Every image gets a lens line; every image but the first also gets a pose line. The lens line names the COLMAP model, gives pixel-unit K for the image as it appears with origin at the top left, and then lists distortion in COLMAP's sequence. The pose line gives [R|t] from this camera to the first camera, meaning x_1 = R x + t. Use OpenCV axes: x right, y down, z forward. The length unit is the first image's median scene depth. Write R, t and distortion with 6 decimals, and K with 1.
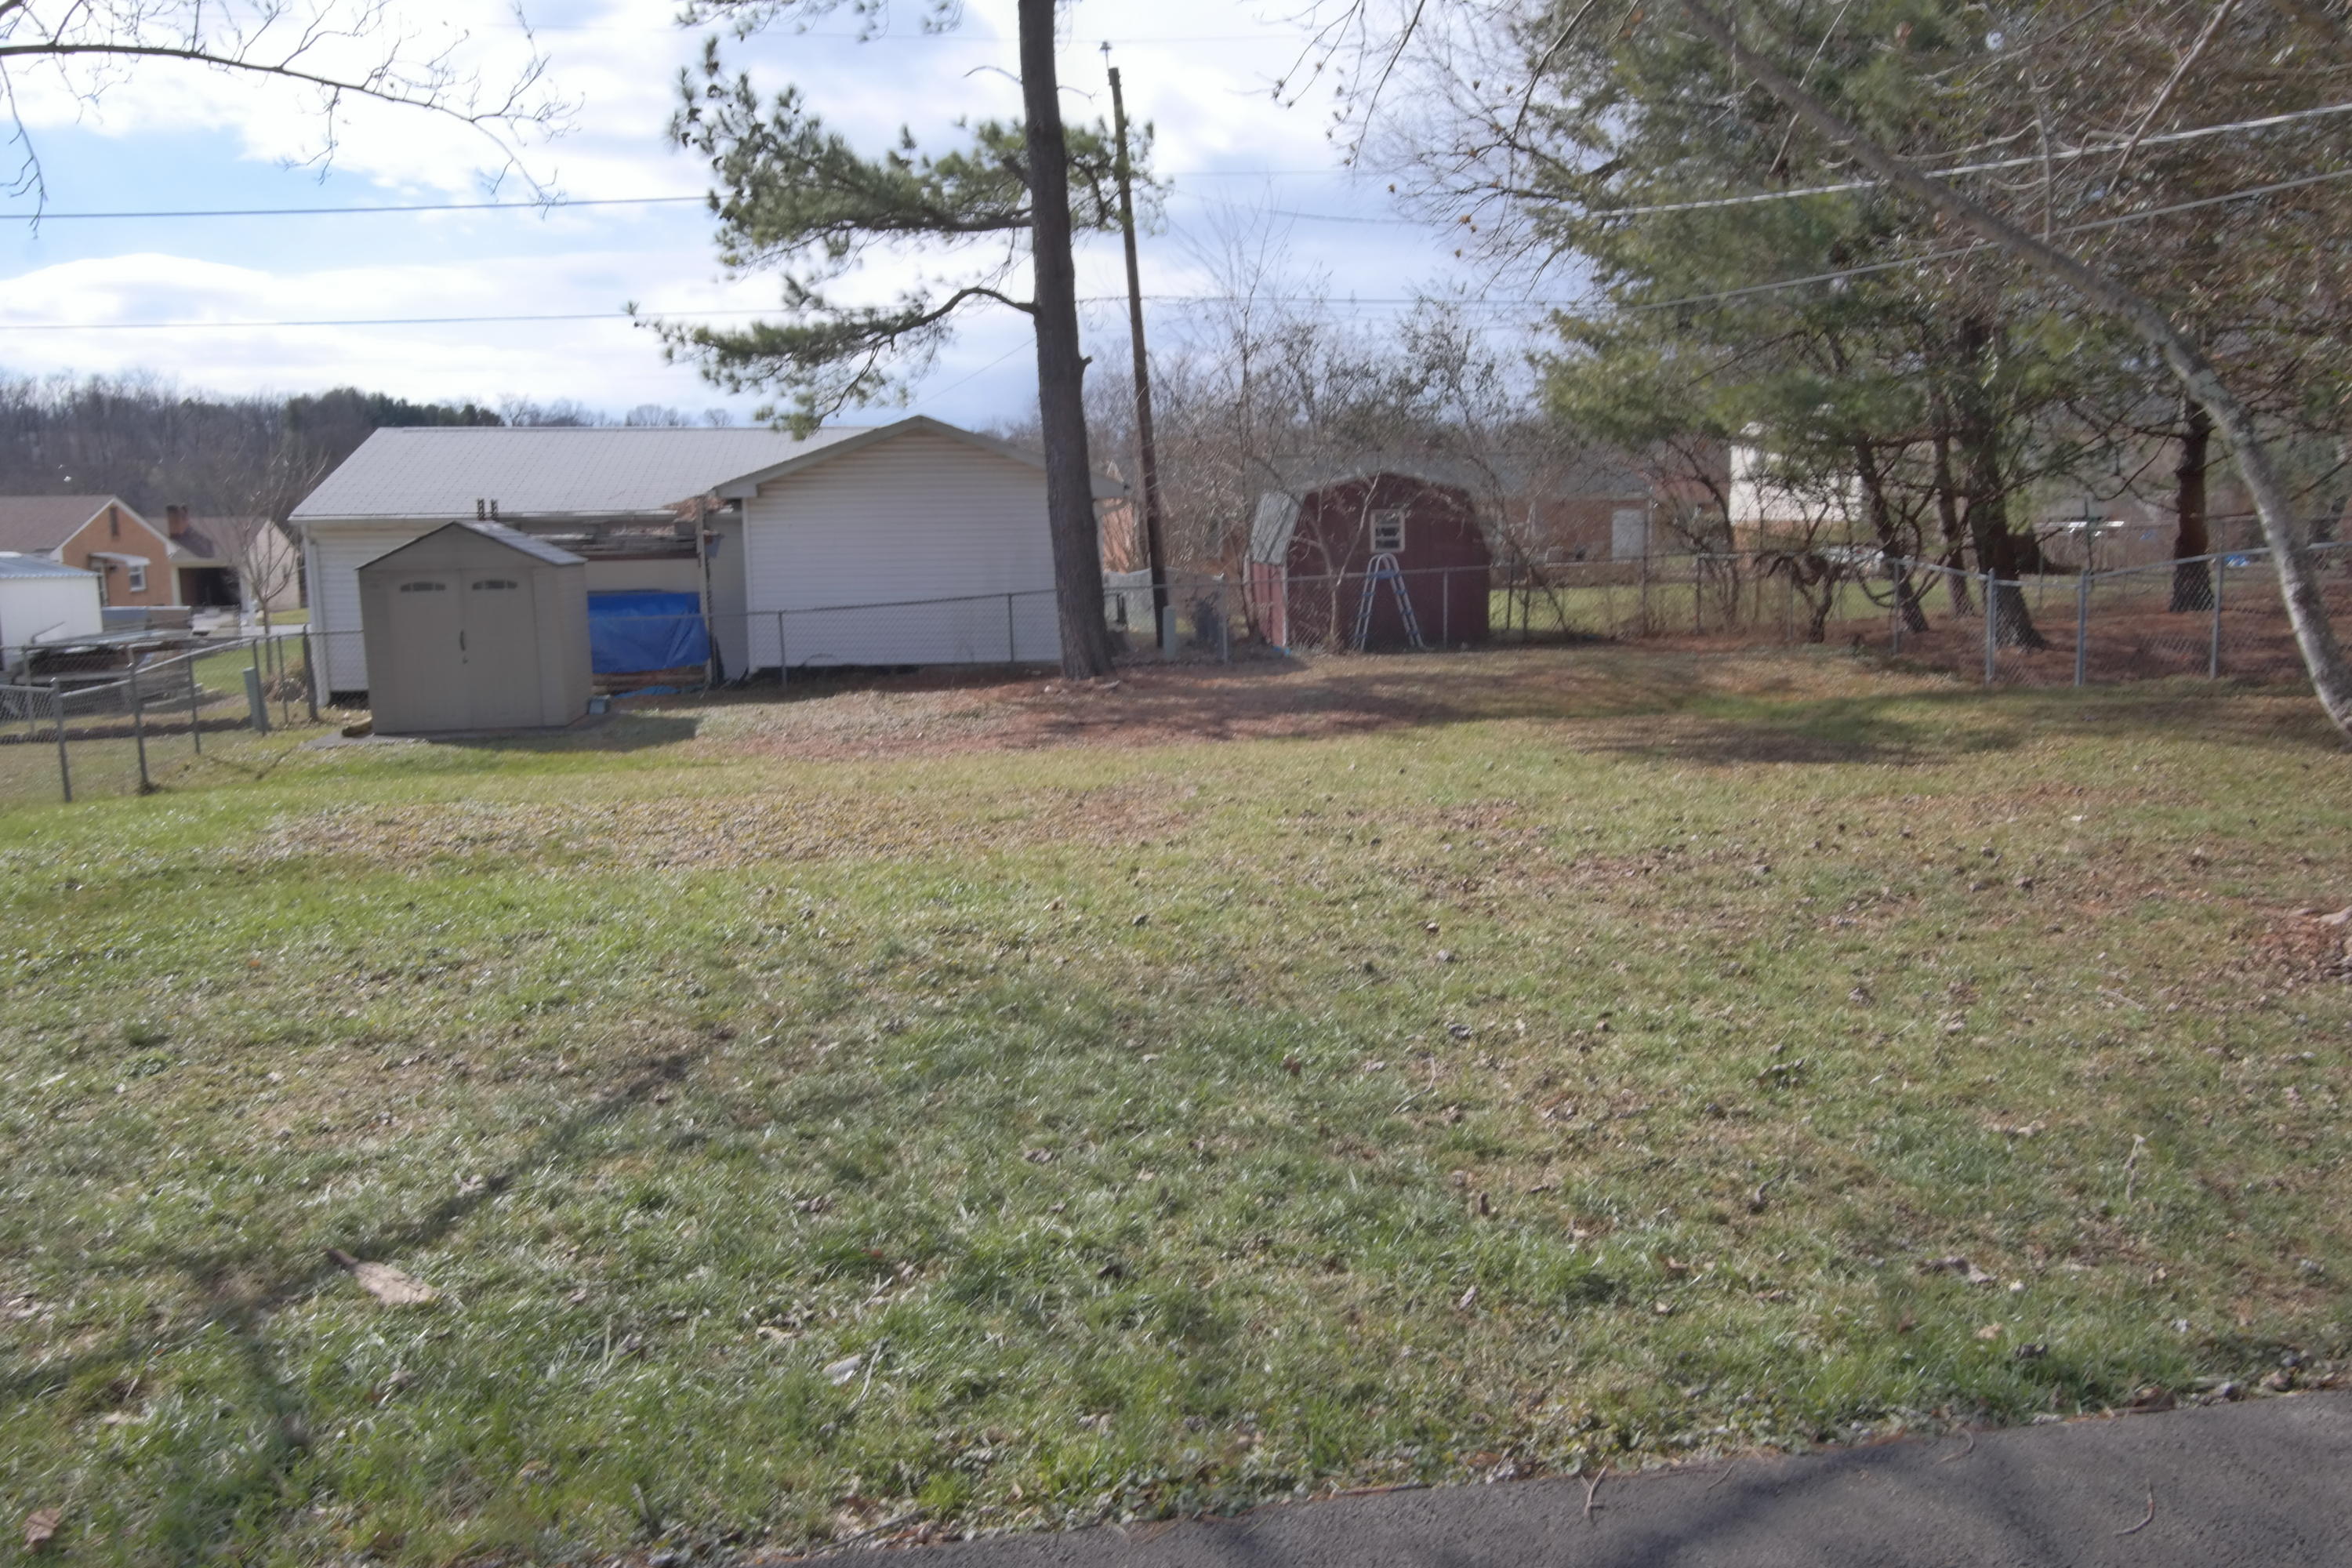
lens RADIAL K [[1951.0, 0, 1120.0], [0, 1951.0, 787.4], [0, 0, 1]] dist [0.008285, 0.005714]
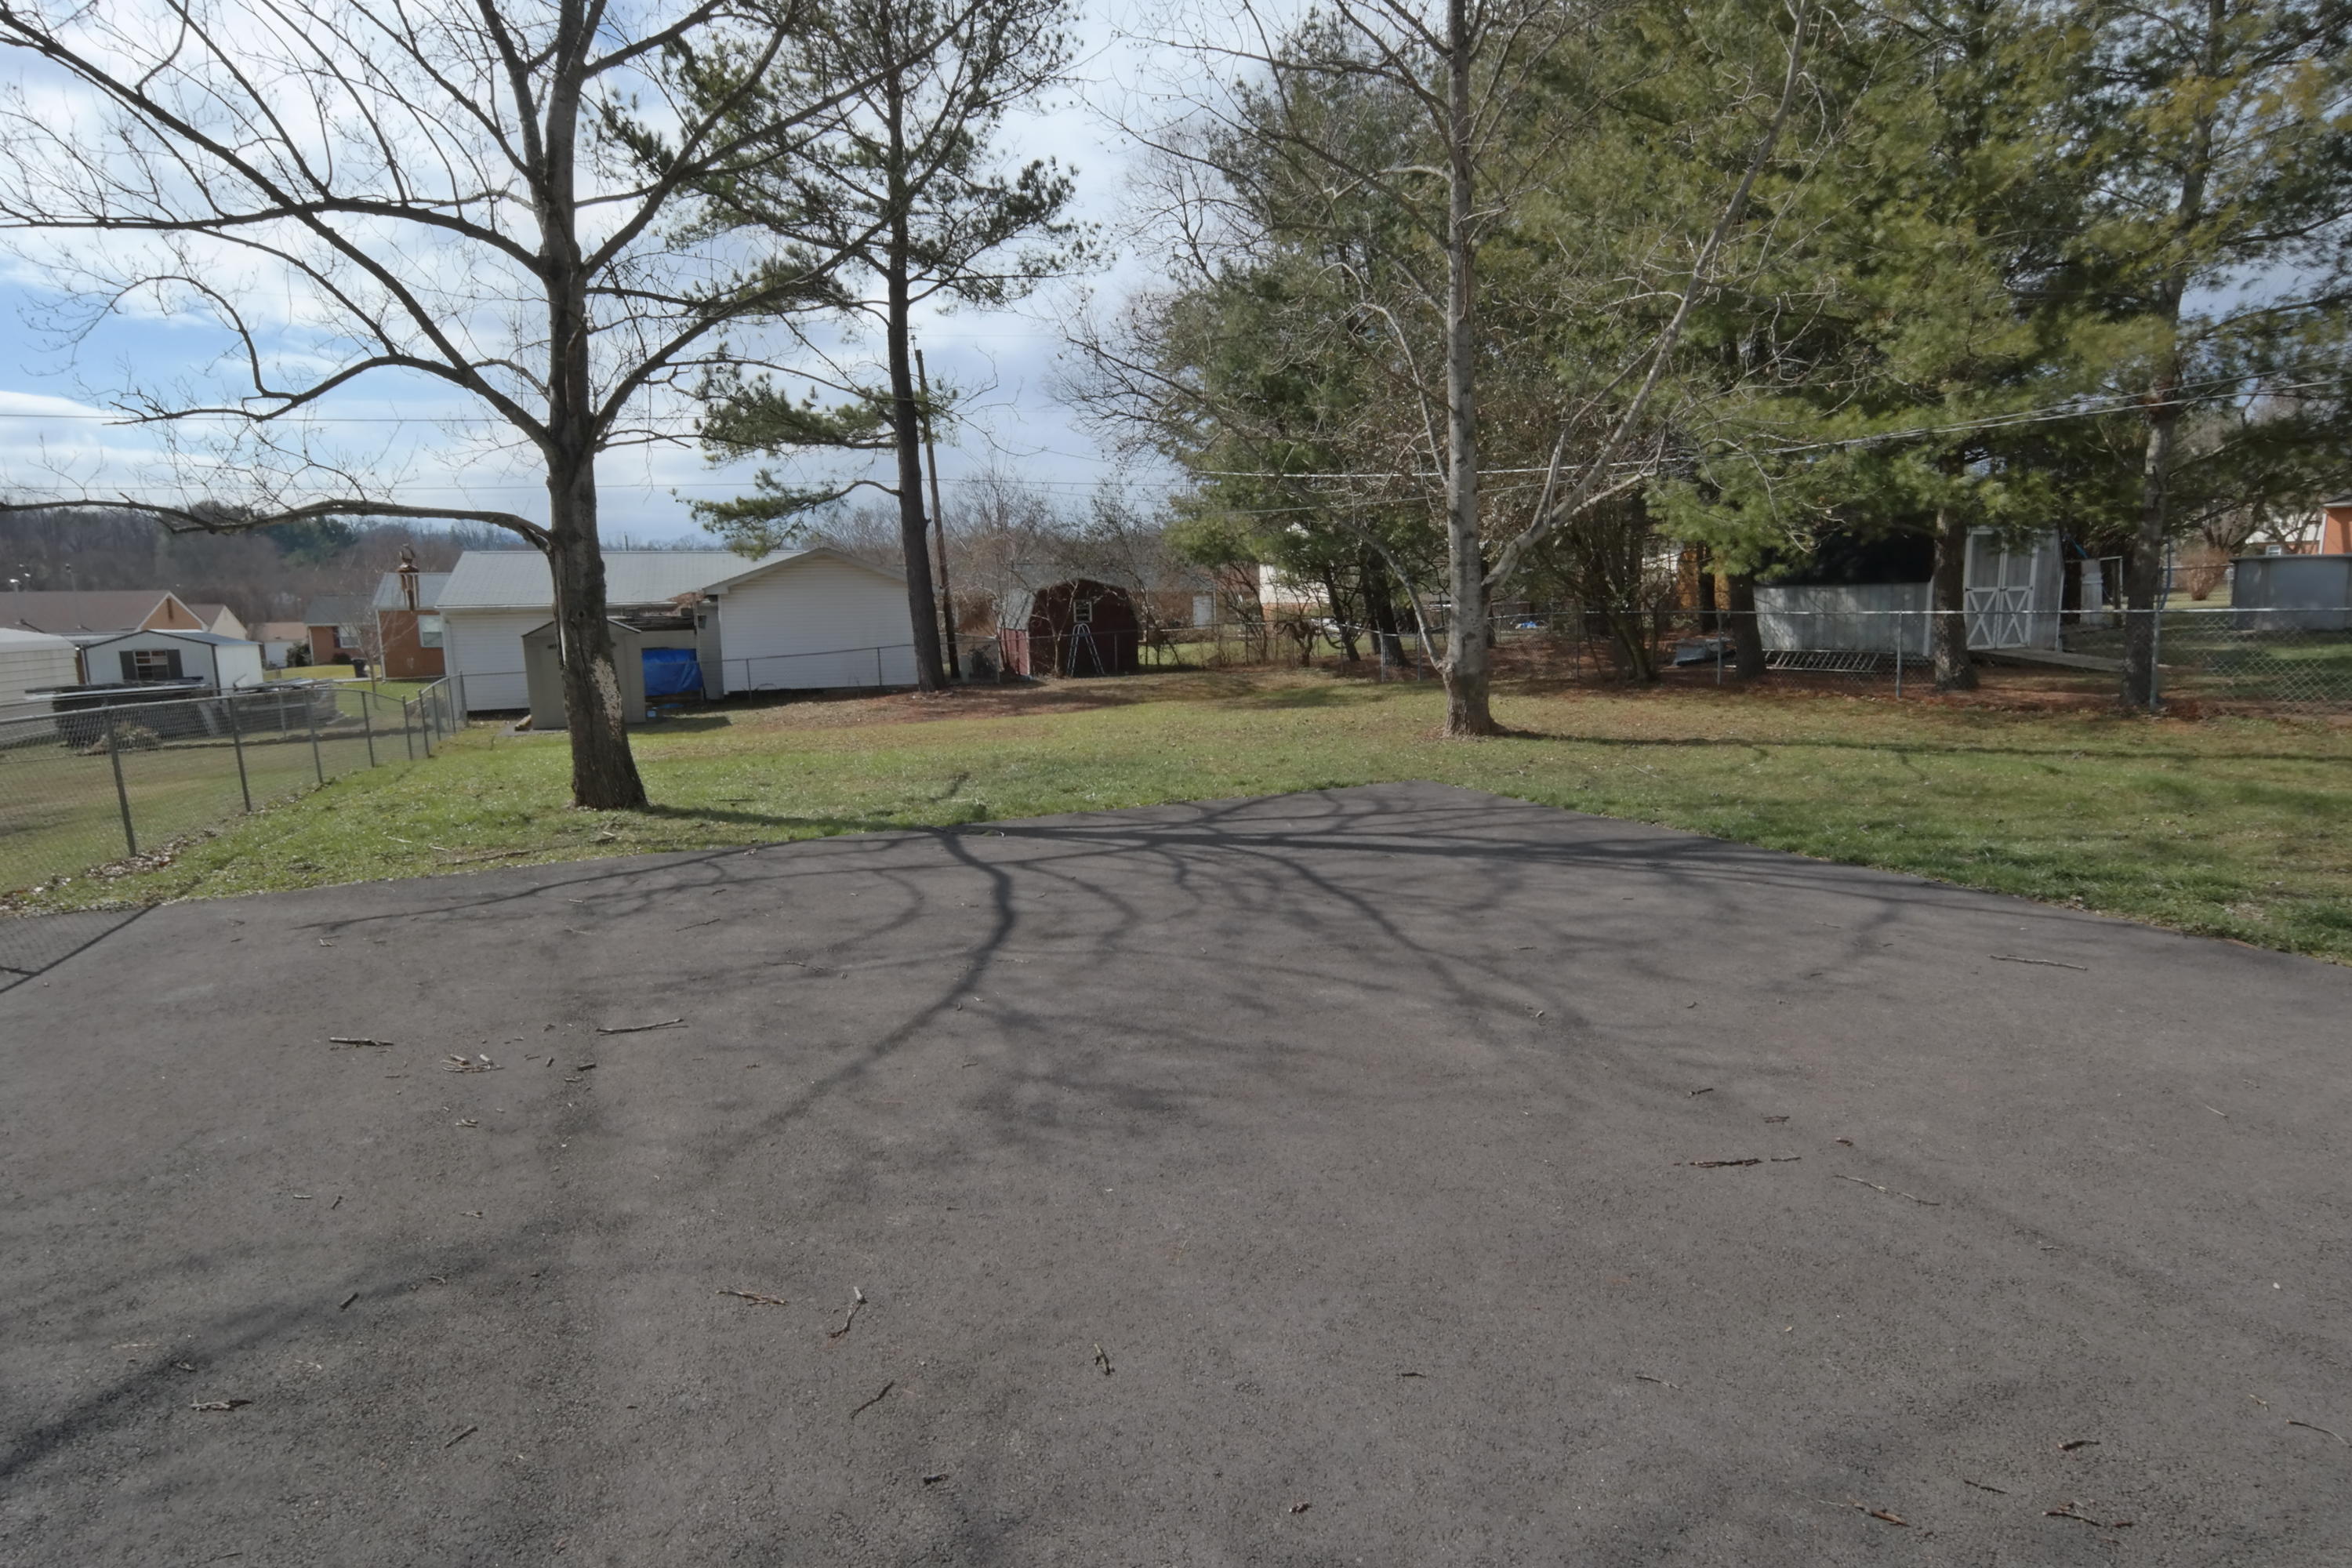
lens RADIAL K [[1292.1, 0, 1168.8], [0, 1292.1, 788.2], [0, 0, 1]] dist [-0.002710, 0.013192]
pose [[0.973268, -0.036641, 0.226729, -0.073271], [0.035419, 0.999328, 0.009461, 0.029361], [-0.226924, -0.001177, 0.973912, -0.224069]]
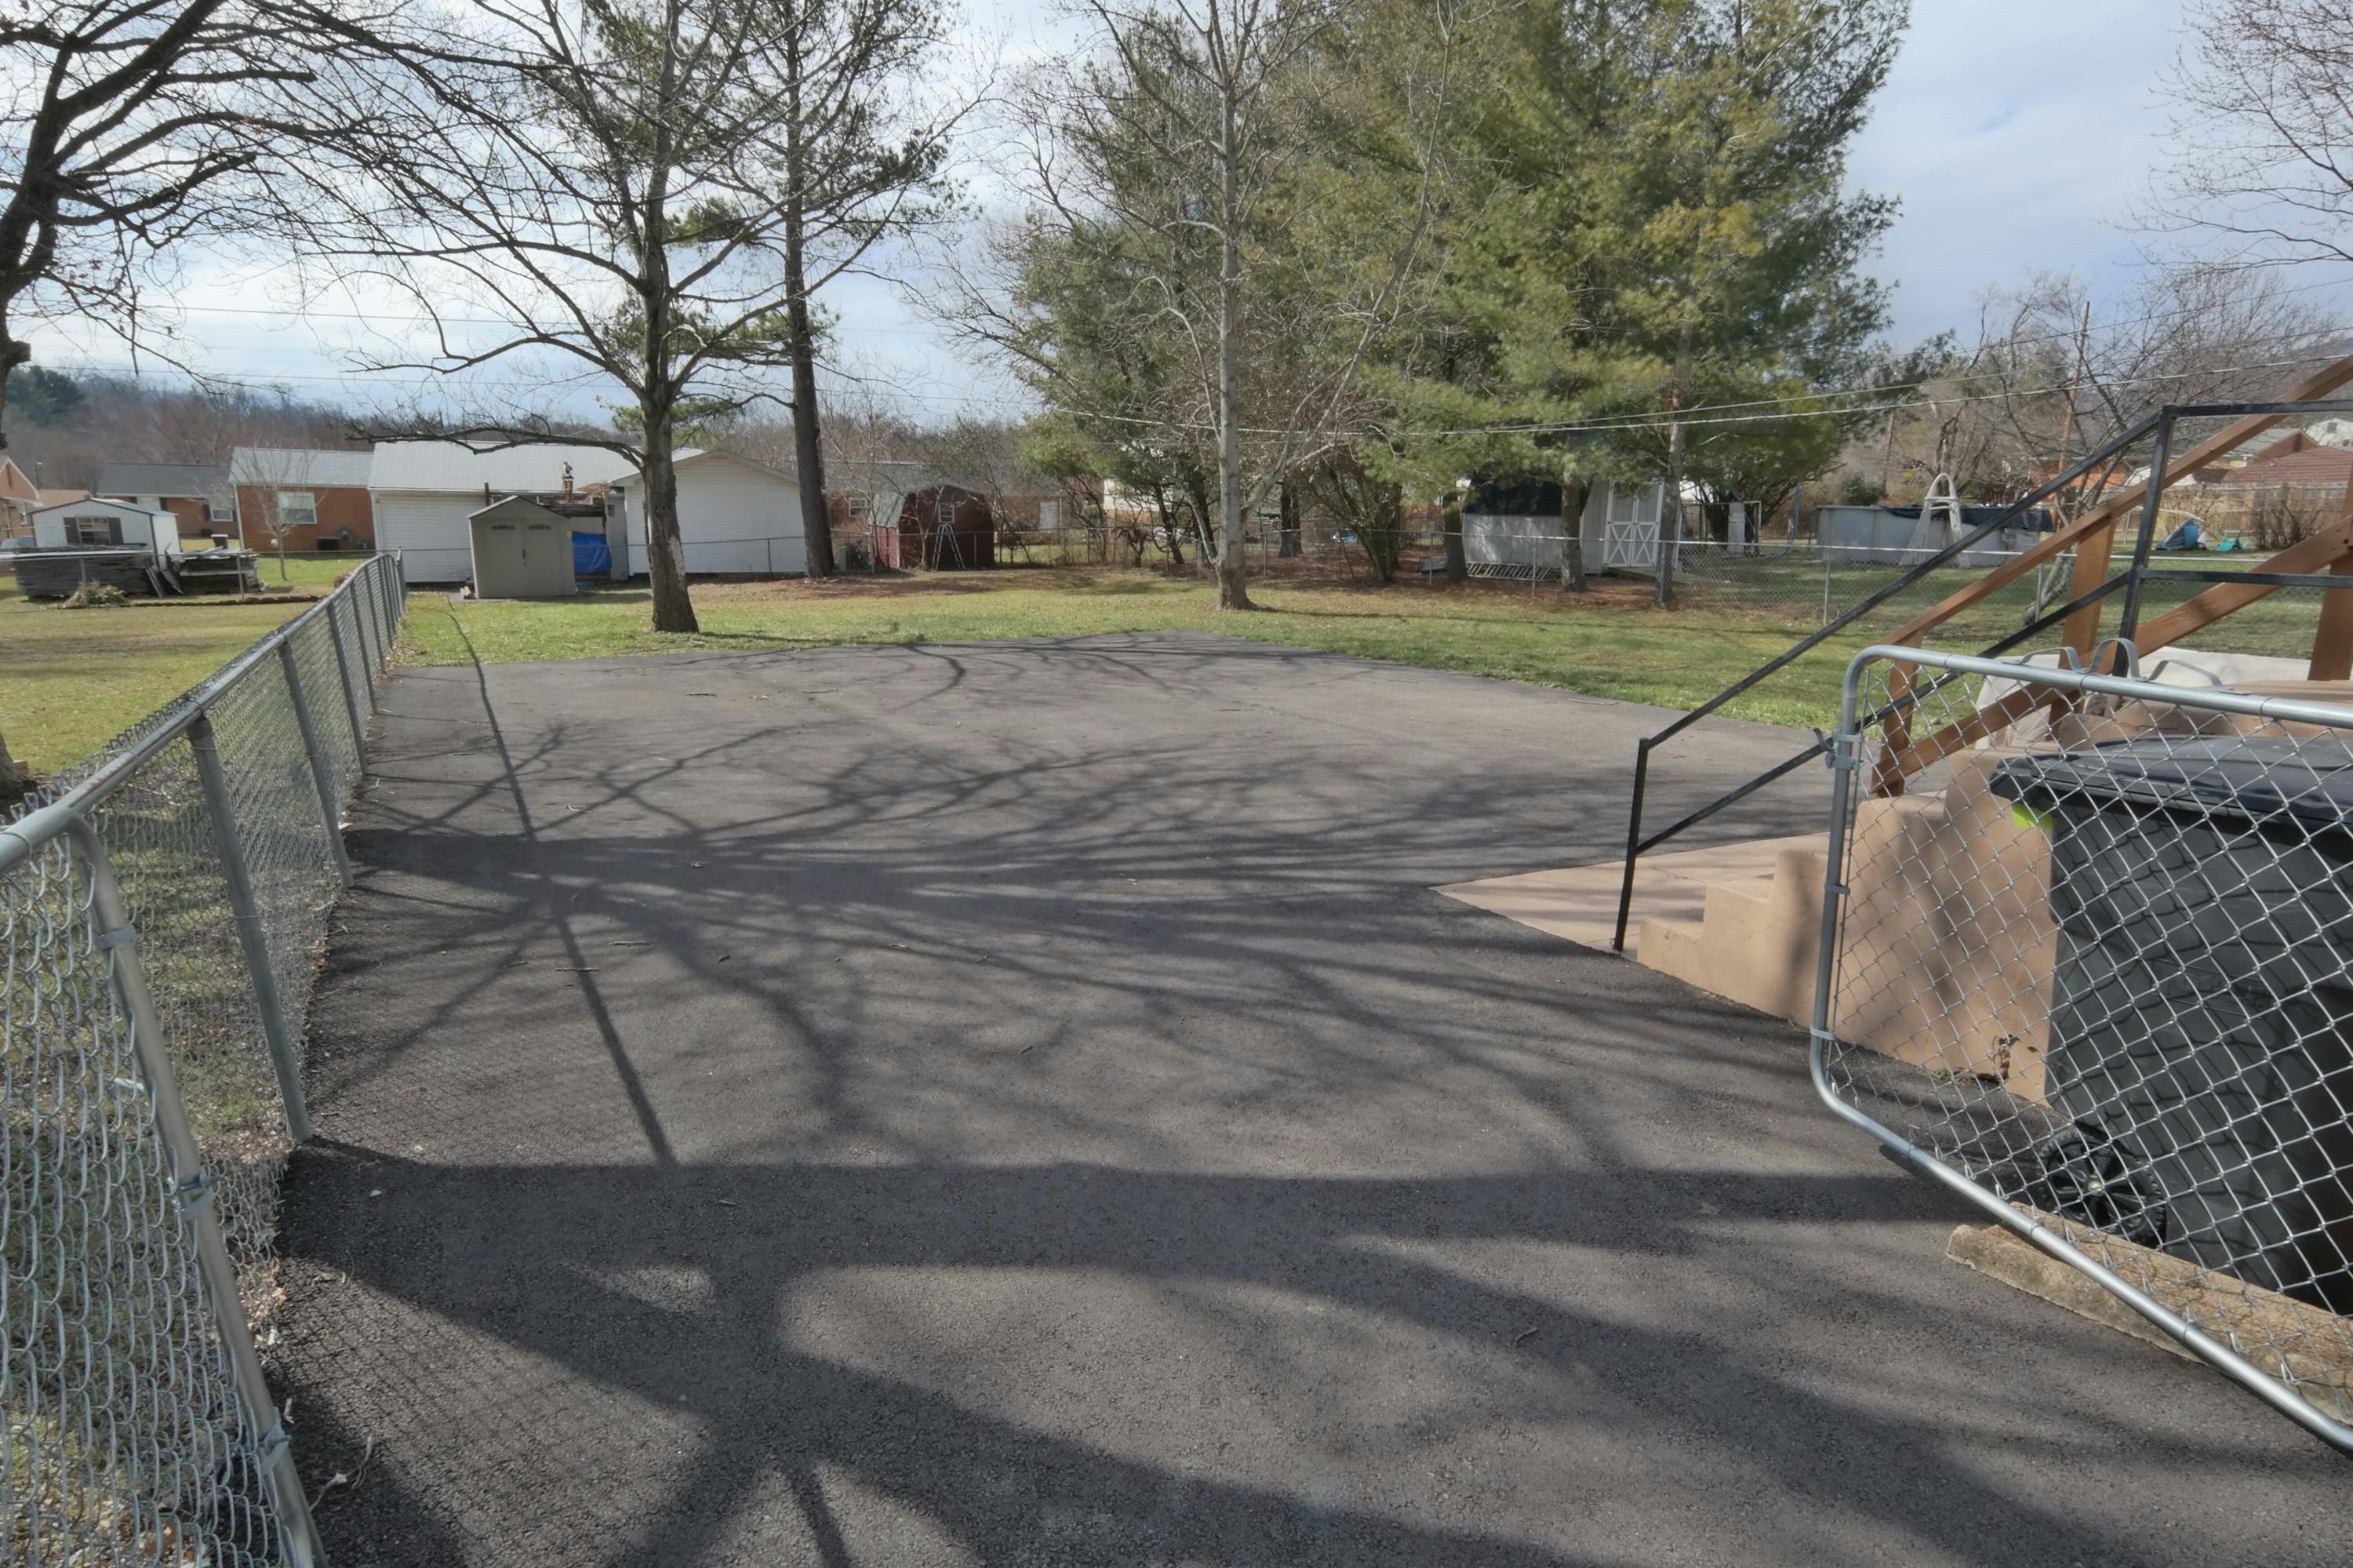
lens RADIAL K [[1292.7, 0, 1169.3], [0, 1292.7, 788.2], [0, 0, 1]] dist [-0.002710, 0.013192]
pose [[0.939208, -0.042292, 0.340733, -0.139382], [0.014452, 0.996375, 0.083834, 0.057162], [-0.343043, -0.073814, 0.936415, -0.457560]]
